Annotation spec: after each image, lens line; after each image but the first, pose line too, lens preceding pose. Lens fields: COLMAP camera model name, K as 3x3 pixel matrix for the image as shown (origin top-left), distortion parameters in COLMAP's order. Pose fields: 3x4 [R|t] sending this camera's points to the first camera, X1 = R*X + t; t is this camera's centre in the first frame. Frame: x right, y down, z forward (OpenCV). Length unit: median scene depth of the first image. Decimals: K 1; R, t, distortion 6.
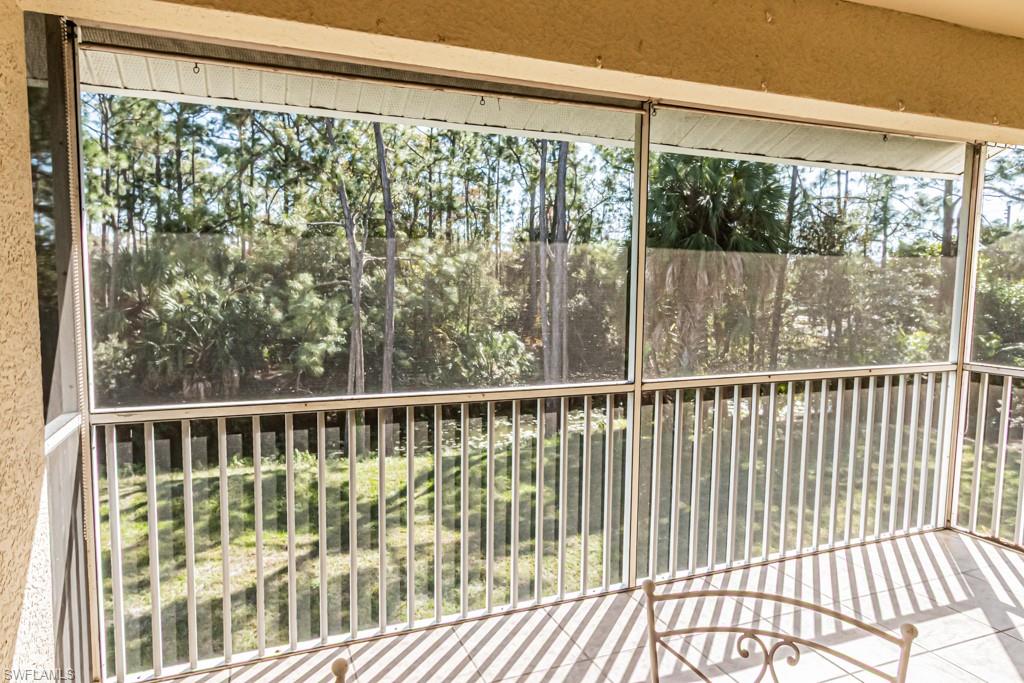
lens RADIAL K [[637.6, 0, 512.0], [0, 637.6, 341.5], [0, 0, 1]] dist [0.005225, 0.001033]
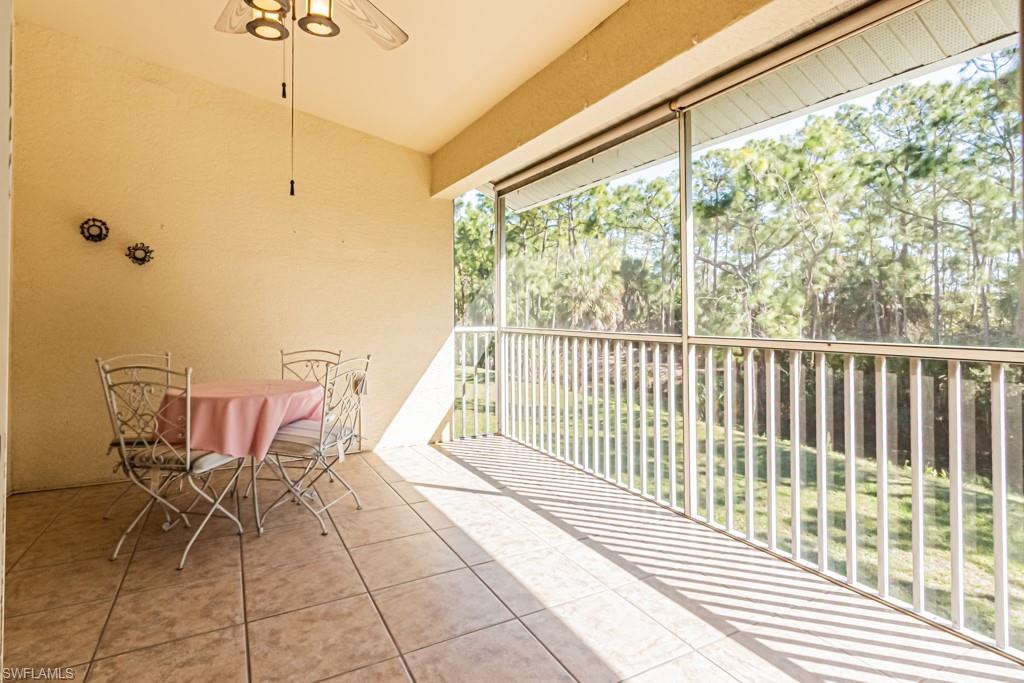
lens RADIAL K [[520.1, 0, 511.8], [0, 520.1, 307.6], [0, 0, 1]] dist [0.001229, 0.000076]
pose [[0.127475, -0.024682, -0.991535, 0.283846], [-0.089509, 0.995325, -0.036284, 0.019147], [0.987795, 0.093377, 0.124669, 0.139936]]
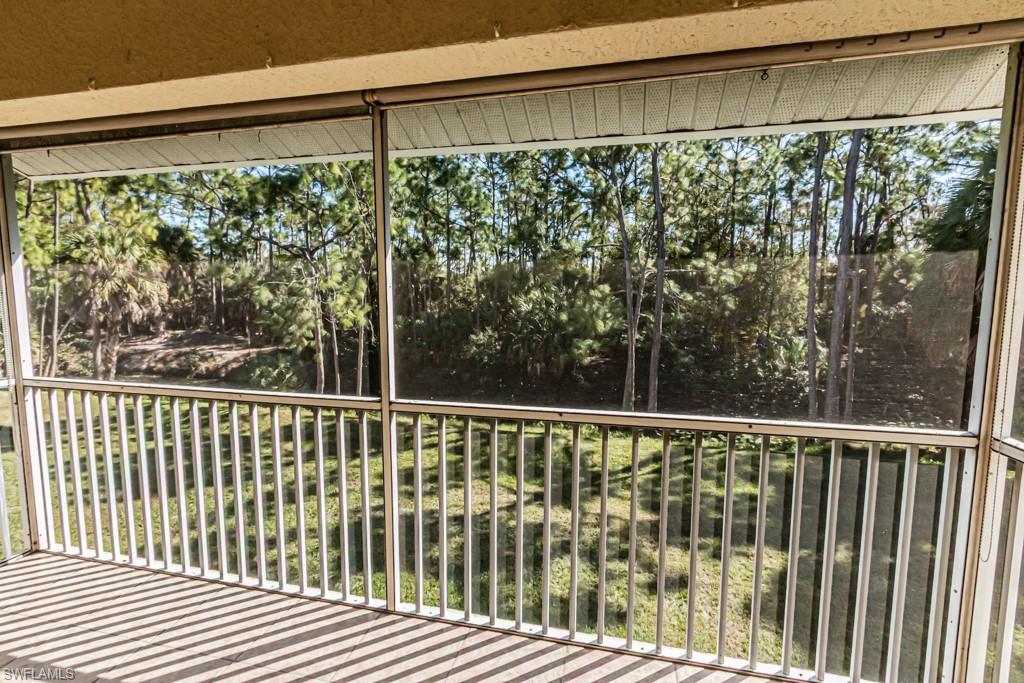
lens RADIAL K [[498.7, 0, 506.3], [0, 498.7, 339.9], [0, 0, 1]] dist [0.001925, -0.000616]
pose [[0.812983, 0.051143, -0.580037, 0.195681], [-0.047734, 0.998636, 0.021149, -0.013290], [0.580328, 0.010494, 0.814315, 0.124955]]
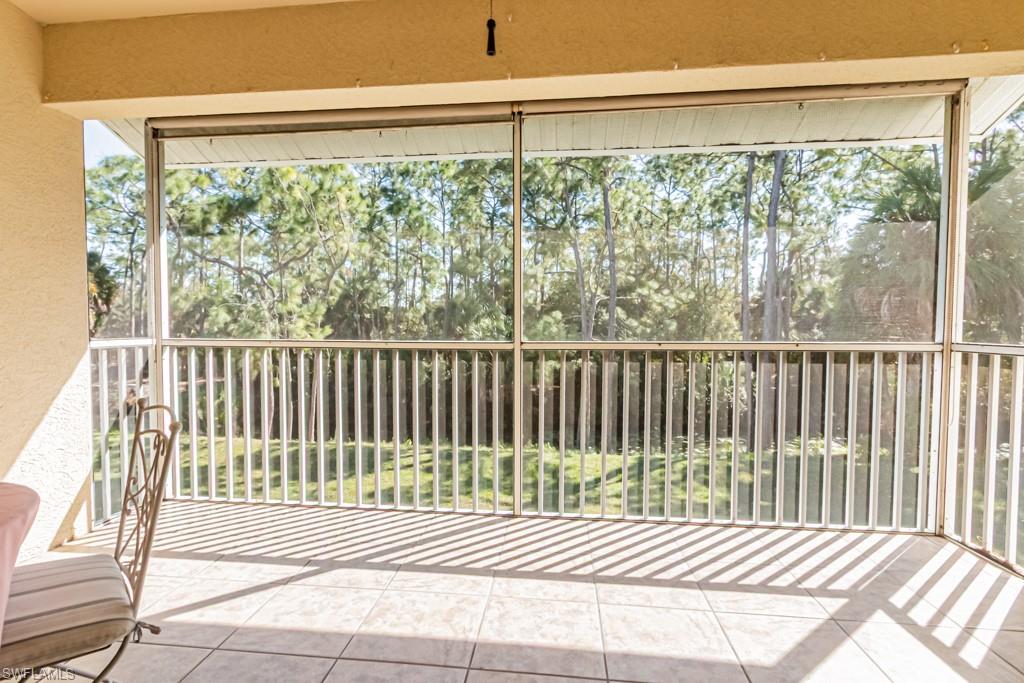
lens RADIAL K [[504.3, 0, 509.4], [0, 504.3, 341.4], [0, 0, 1]] dist [0.003921, -0.000570]
pose [[0.883805, 0.007994, -0.467788, 0.159860], [-0.036160, 0.998030, -0.051263, 0.028506], [0.466457, 0.062221, 0.882353, 0.036698]]
